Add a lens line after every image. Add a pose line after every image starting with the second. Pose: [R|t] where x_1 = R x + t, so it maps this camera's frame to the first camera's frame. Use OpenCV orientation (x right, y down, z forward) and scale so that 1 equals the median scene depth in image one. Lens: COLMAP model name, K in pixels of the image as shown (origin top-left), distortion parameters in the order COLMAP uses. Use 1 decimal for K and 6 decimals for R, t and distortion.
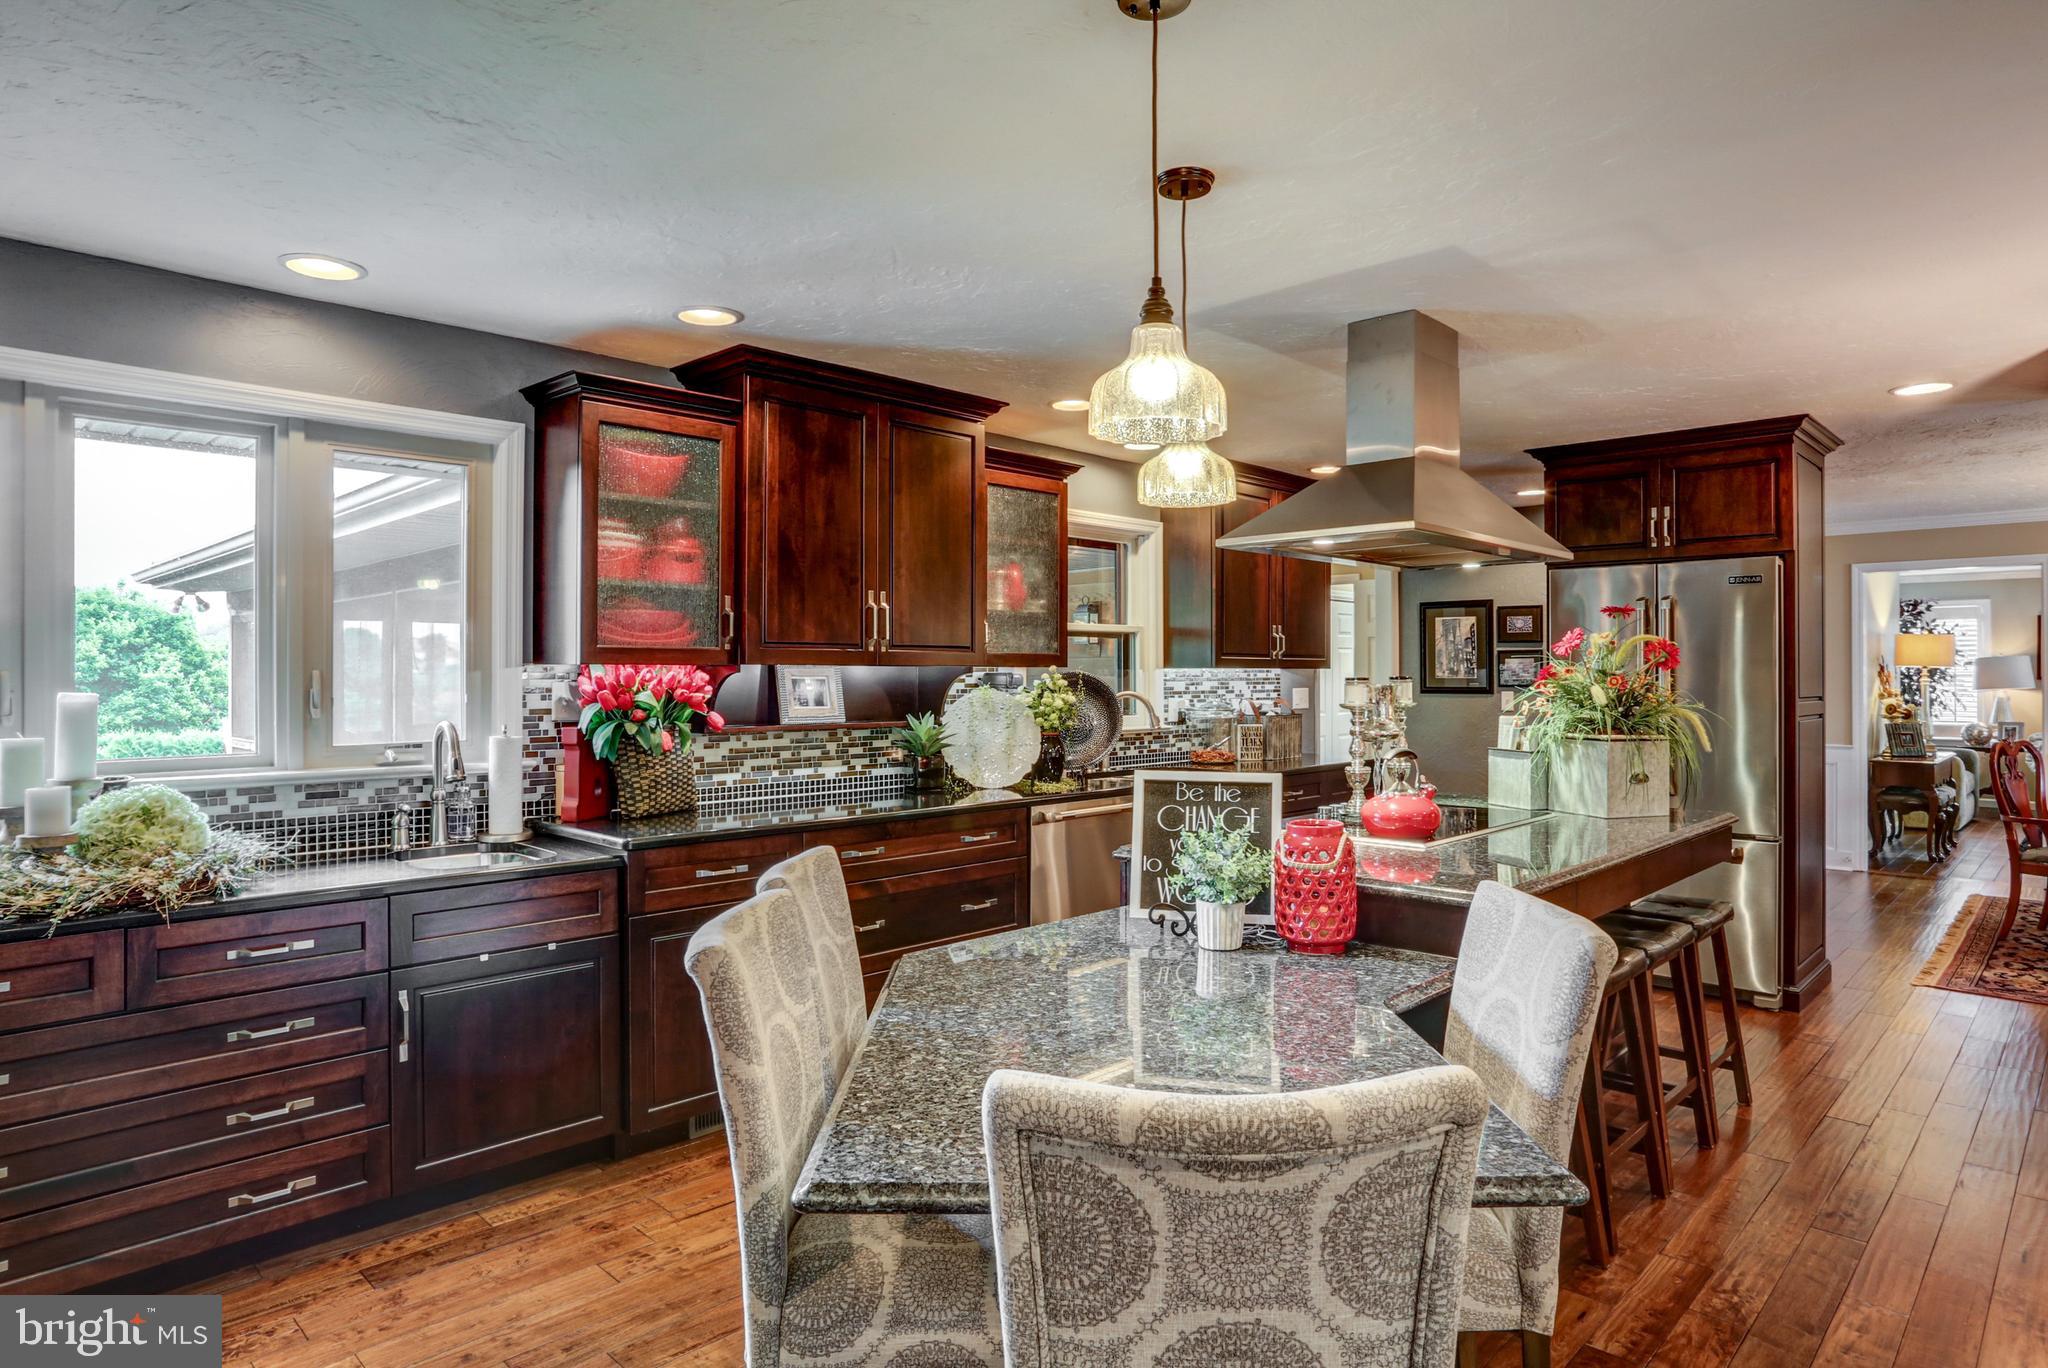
lens RADIAL K [[1163.0, 0, 1029.7], [0, 1163.0, 675.1], [0, 0, 1]] dist [-0.060049, 0.030536]
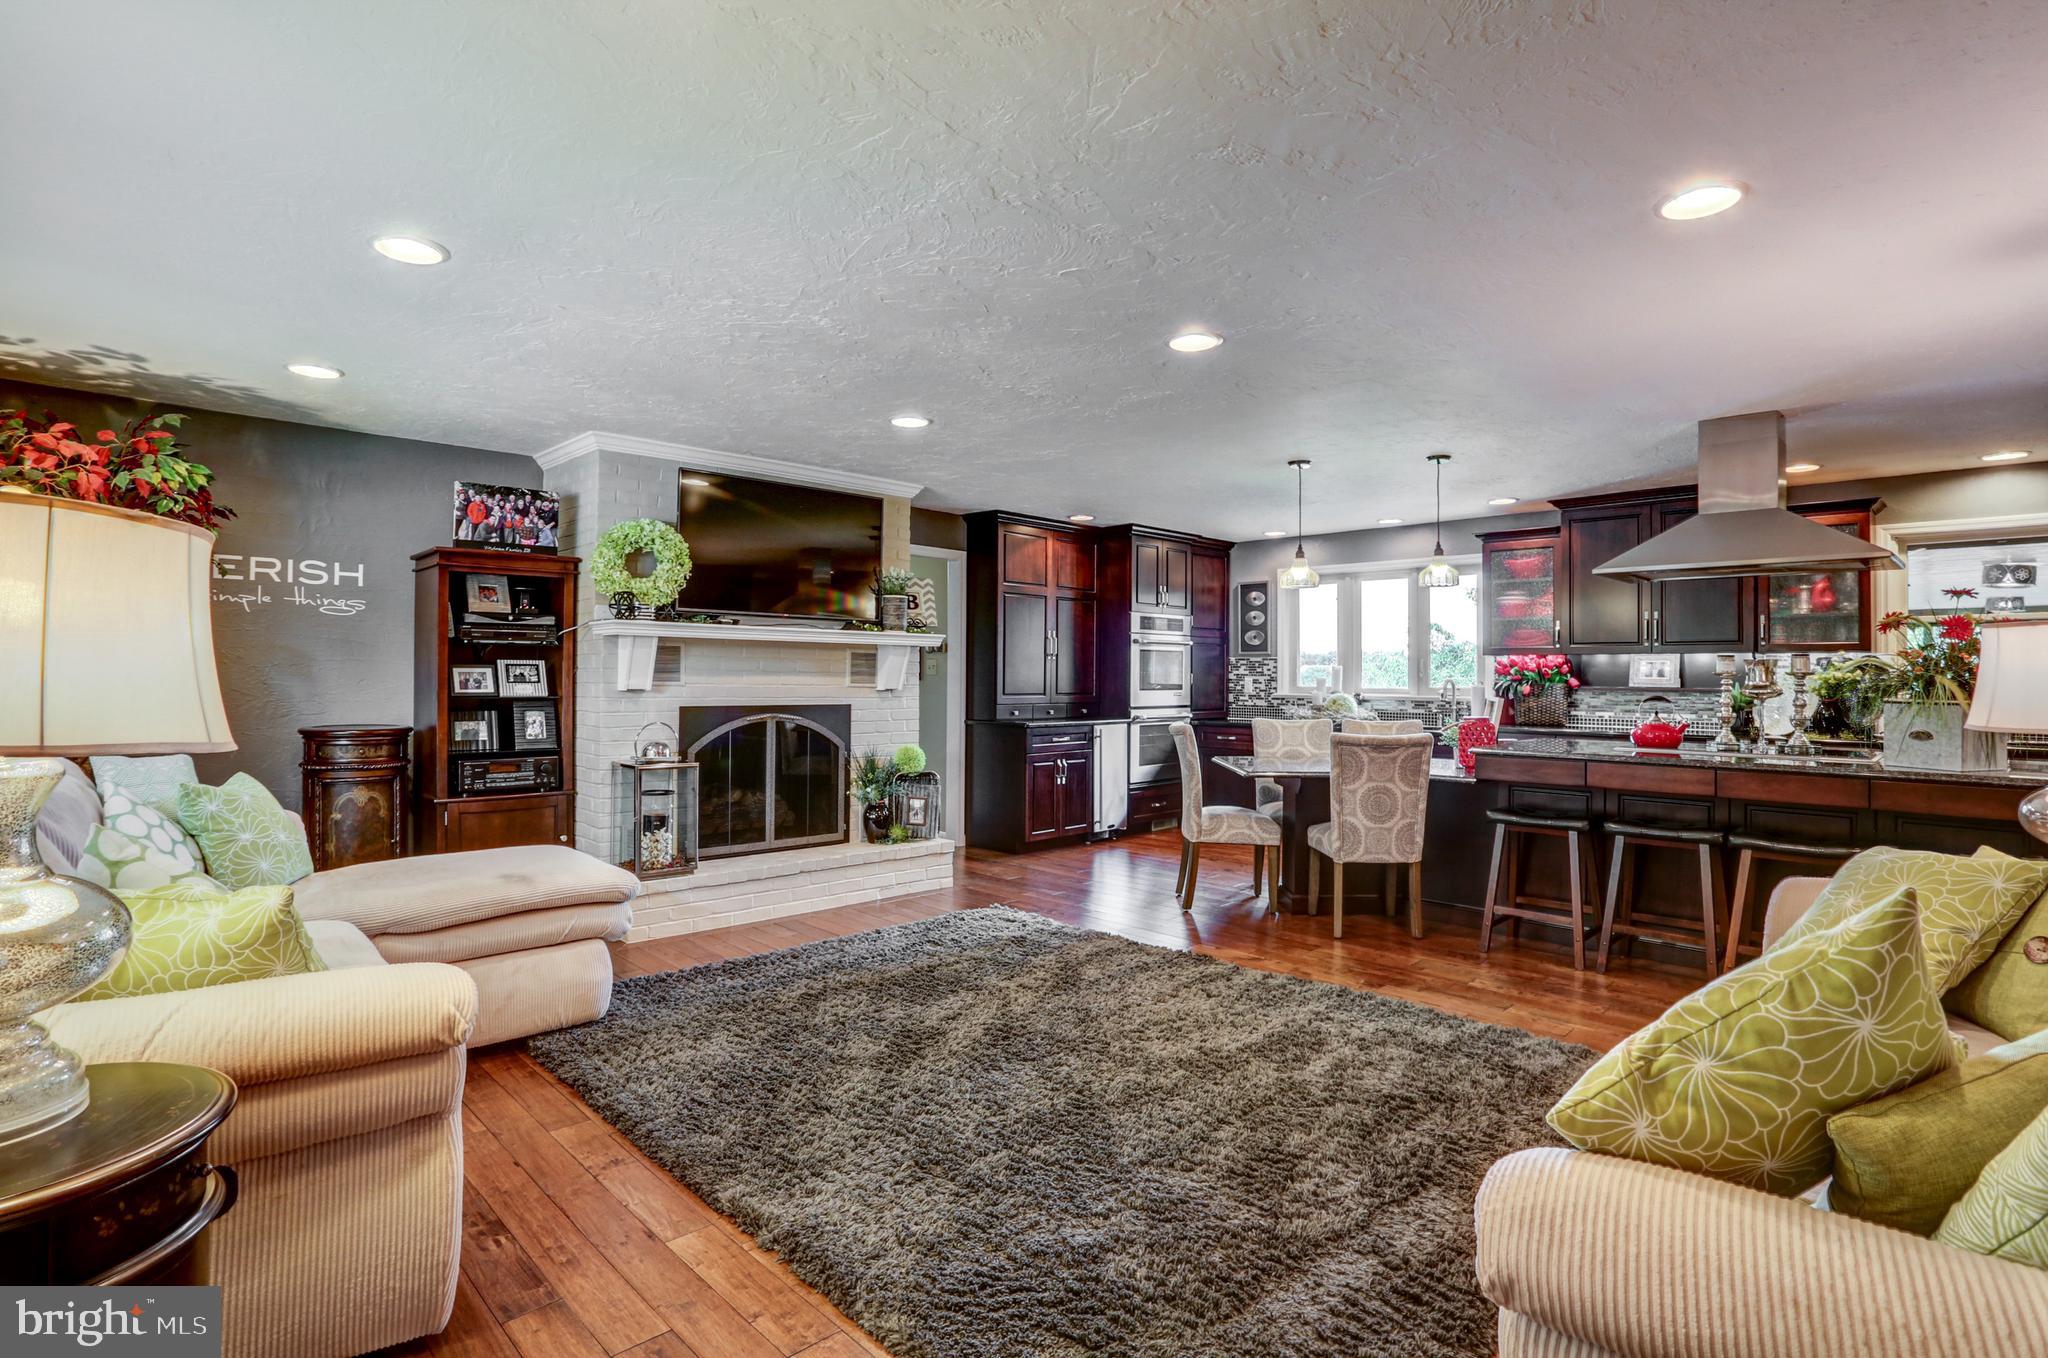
lens RADIAL K [[993.5, 0, 1023.4], [0, 993.5, 672.2], [0, 0, 1]] dist [-0.075038, 0.028029]
pose [[-0.023990, -0.002217, -0.999710, 1.477769], [-0.006214, 0.999979, -0.002068, 0.031727], [0.999693, 0.006162, -0.024003, 0.090139]]
